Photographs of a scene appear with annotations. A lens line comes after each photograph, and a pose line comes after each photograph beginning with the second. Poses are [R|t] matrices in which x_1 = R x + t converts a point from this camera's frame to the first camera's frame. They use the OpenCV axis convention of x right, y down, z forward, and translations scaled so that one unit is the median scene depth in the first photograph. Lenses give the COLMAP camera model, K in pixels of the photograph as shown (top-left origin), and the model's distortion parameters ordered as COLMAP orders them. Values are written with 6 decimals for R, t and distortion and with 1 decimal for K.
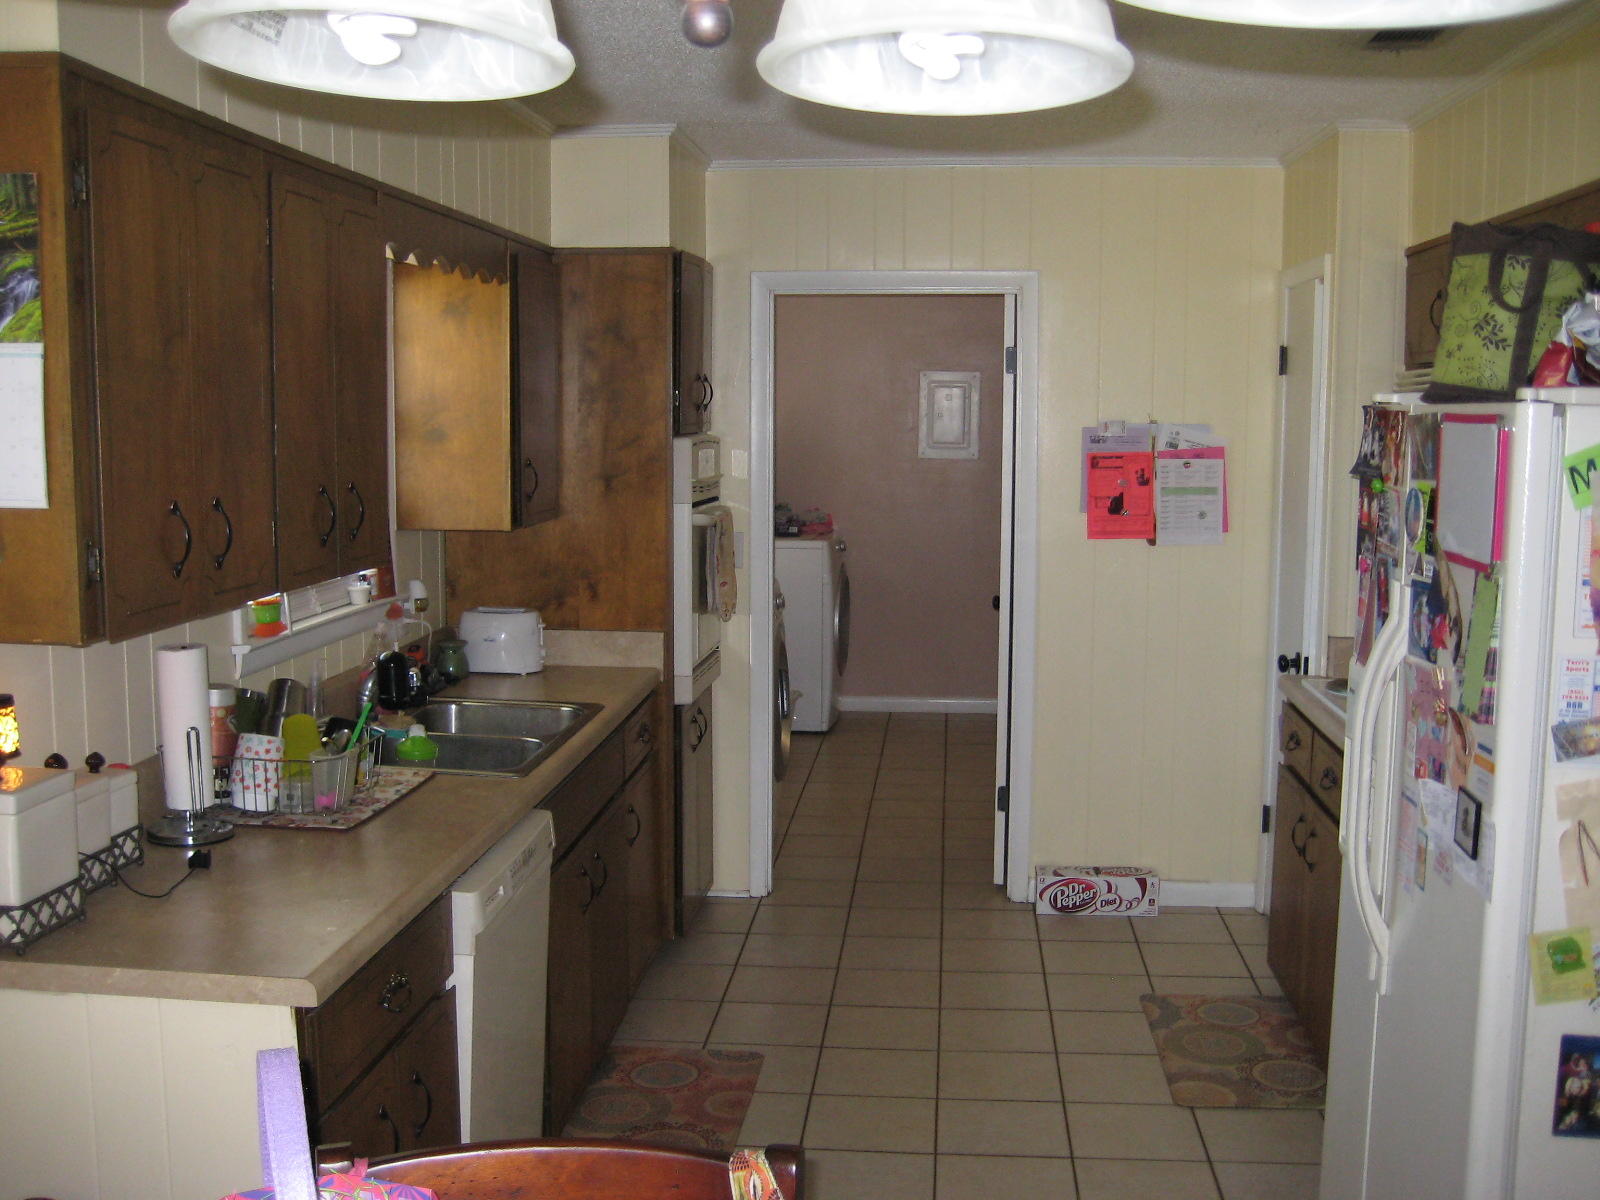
lens RADIAL K [[1649.4, 0, 800.0], [0, 1649.4, 600.0], [0, 0, 1]] dist [-0.130320, 0.199899]
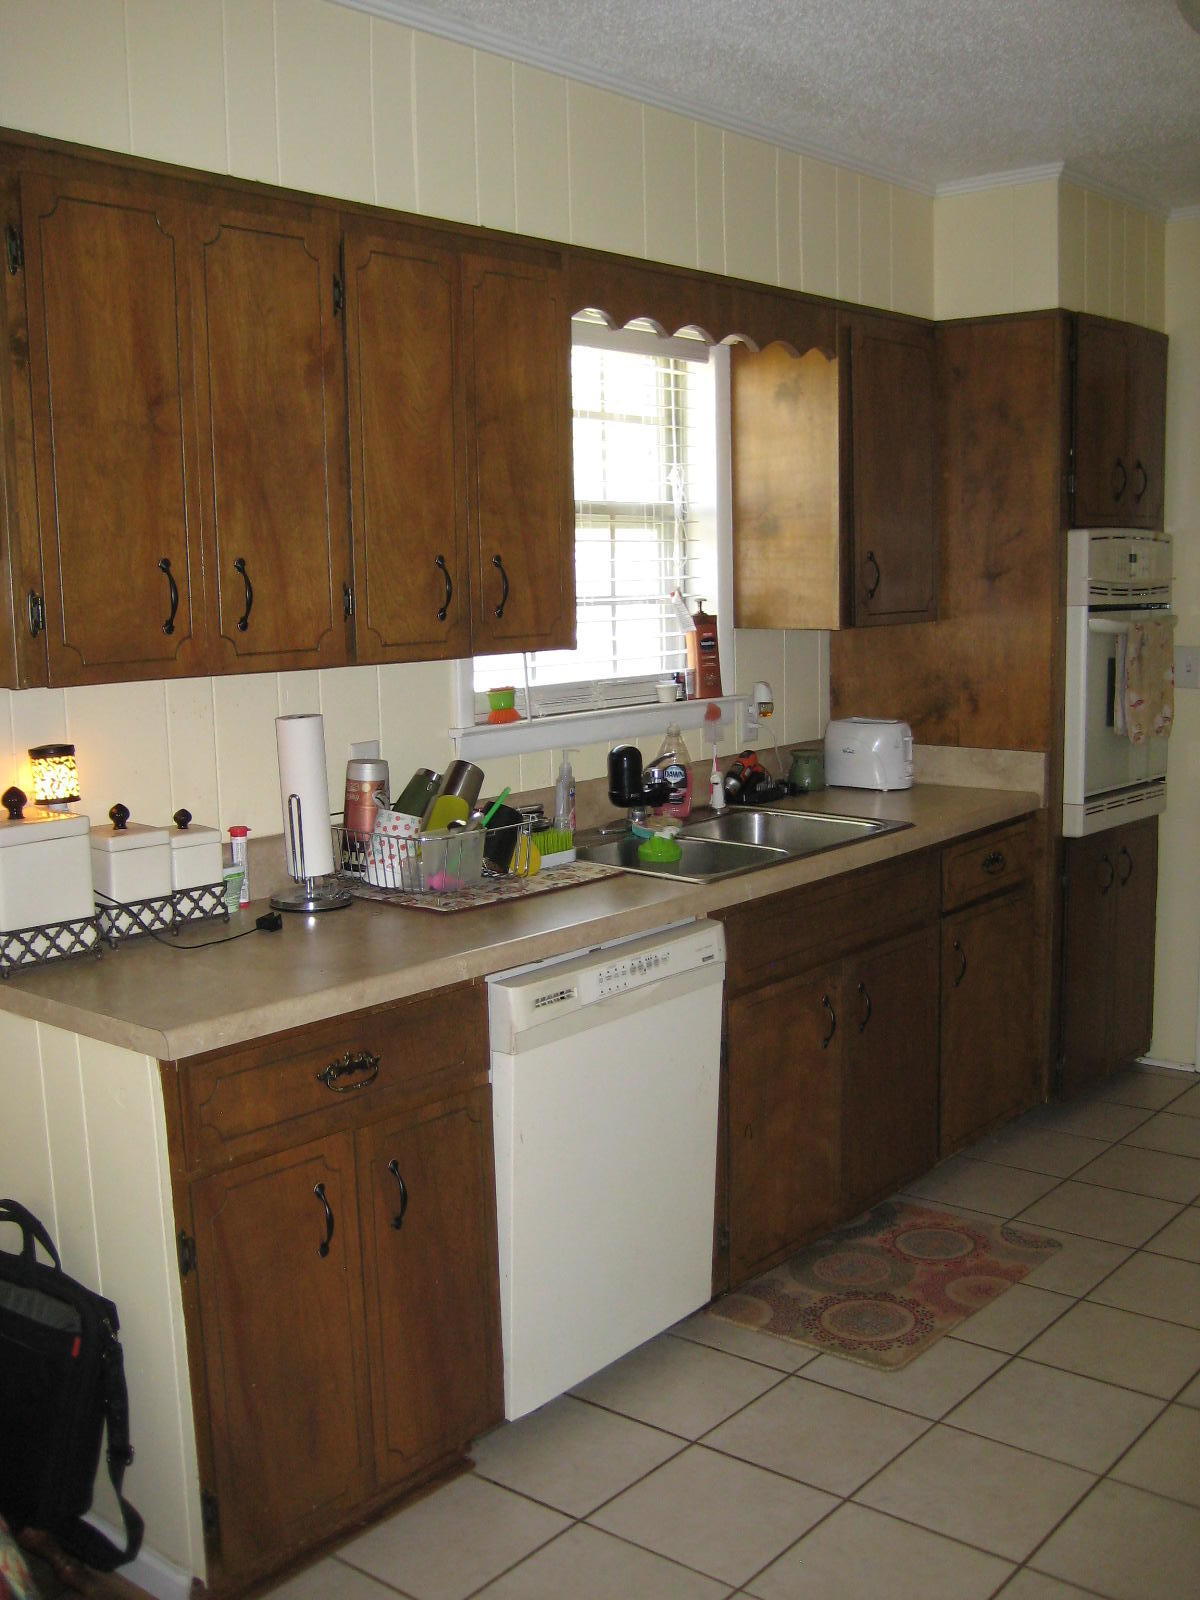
lens RADIAL K [[1649.4, 0, 603.4], [0, 1649.4, 800.7], [0, 0, 1]] dist [-0.130320, 0.199899]
pose [[0.829022, 0.055840, -0.556421, 0.216674], [-0.038902, 0.998350, 0.042230, 0.018453], [0.557861, -0.013364, 0.829827, 0.151140]]
